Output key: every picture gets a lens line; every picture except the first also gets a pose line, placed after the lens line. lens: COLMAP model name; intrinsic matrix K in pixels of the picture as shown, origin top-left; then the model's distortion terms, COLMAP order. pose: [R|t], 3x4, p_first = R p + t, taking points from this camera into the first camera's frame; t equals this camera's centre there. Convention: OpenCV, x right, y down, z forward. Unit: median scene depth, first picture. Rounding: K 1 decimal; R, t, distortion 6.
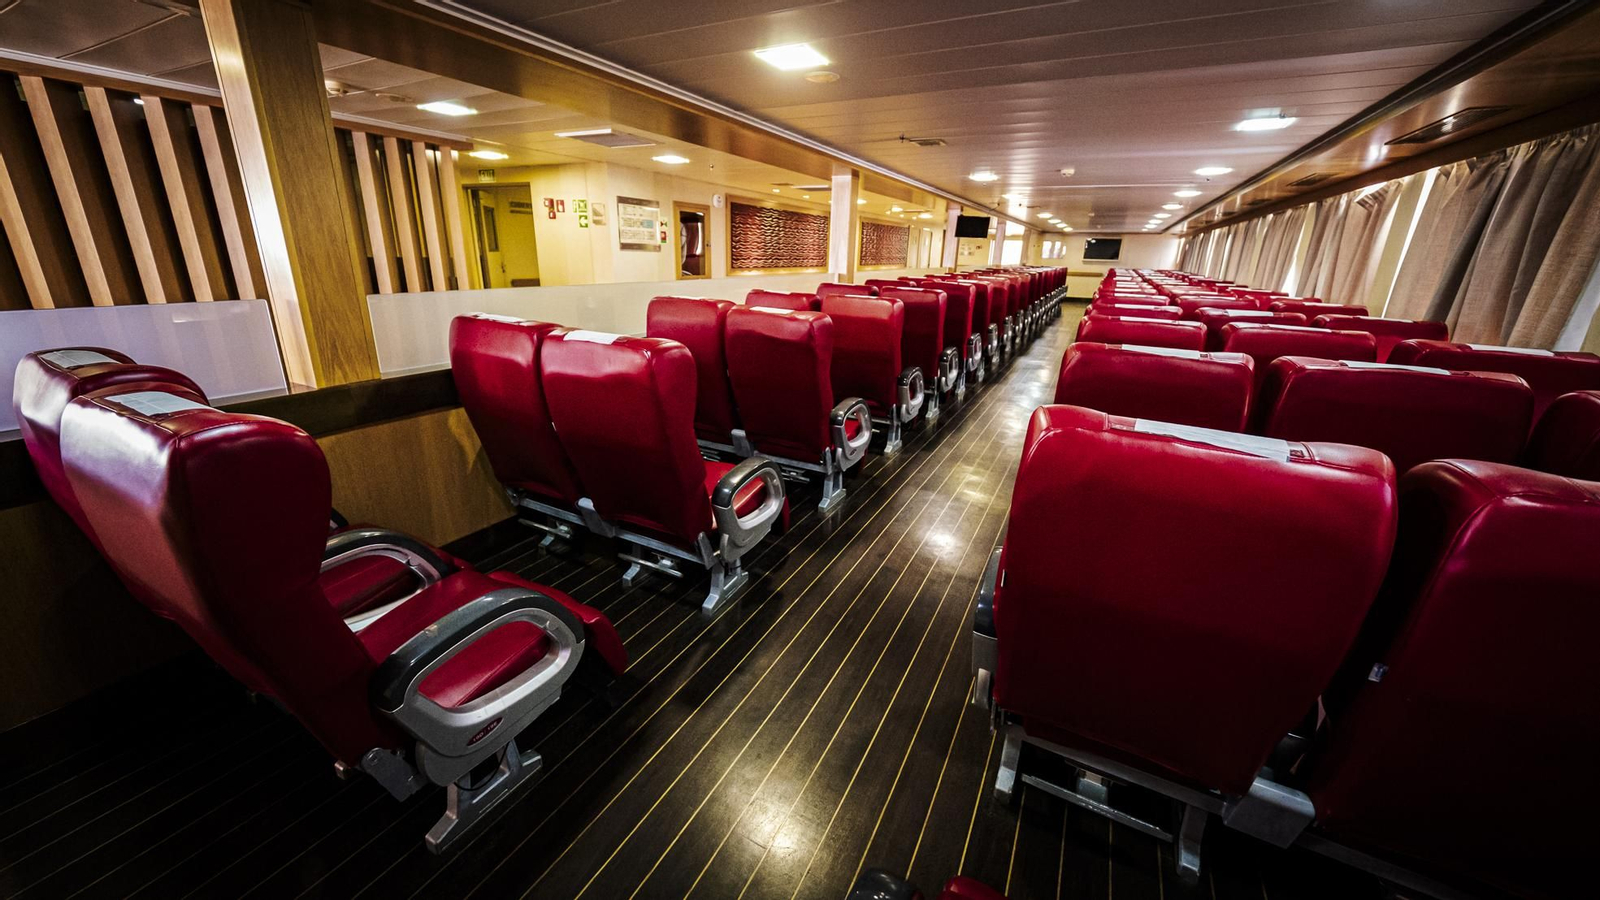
lens RADIAL K [[601.7, 0, 800.0], [0, 601.7, 450.0], [0, 0, 1]] dist [0.060899, -0.000022]
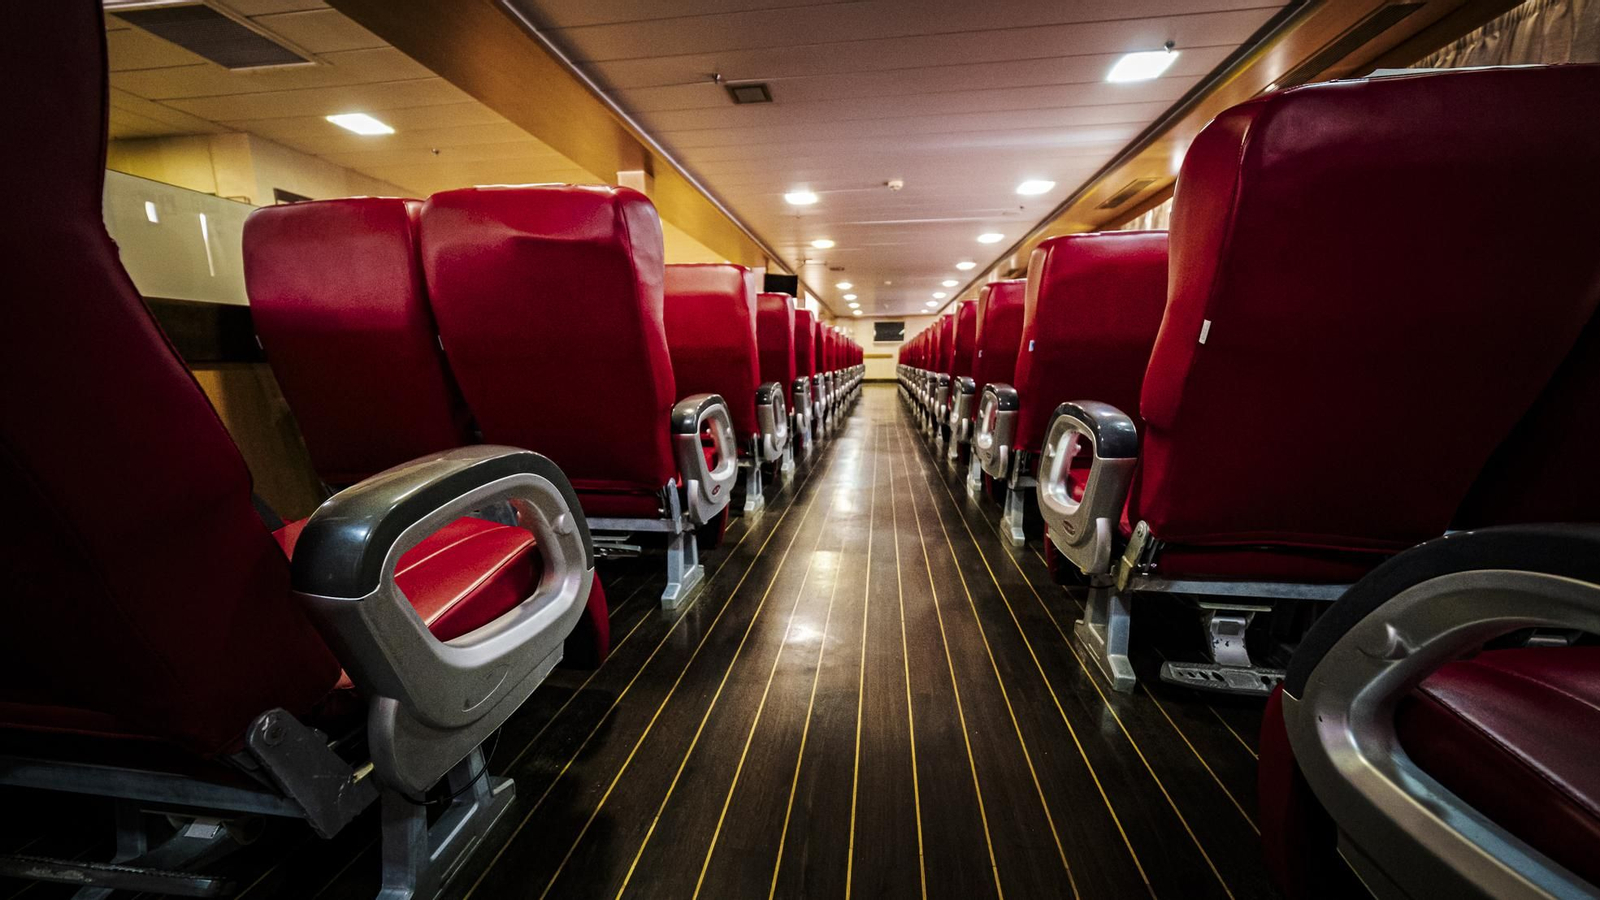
lens RADIAL K [[606.4, 0, 803.0], [0, 606.4, 488.2], [0, 0, 1]] dist [0.018304, 0.000062]
pose [[0.943582, -0.097931, 0.316328, -0.013210], [0.133514, 0.986693, -0.092796, 0.064888], [-0.303031, 0.129795, 0.944100, 0.446020]]
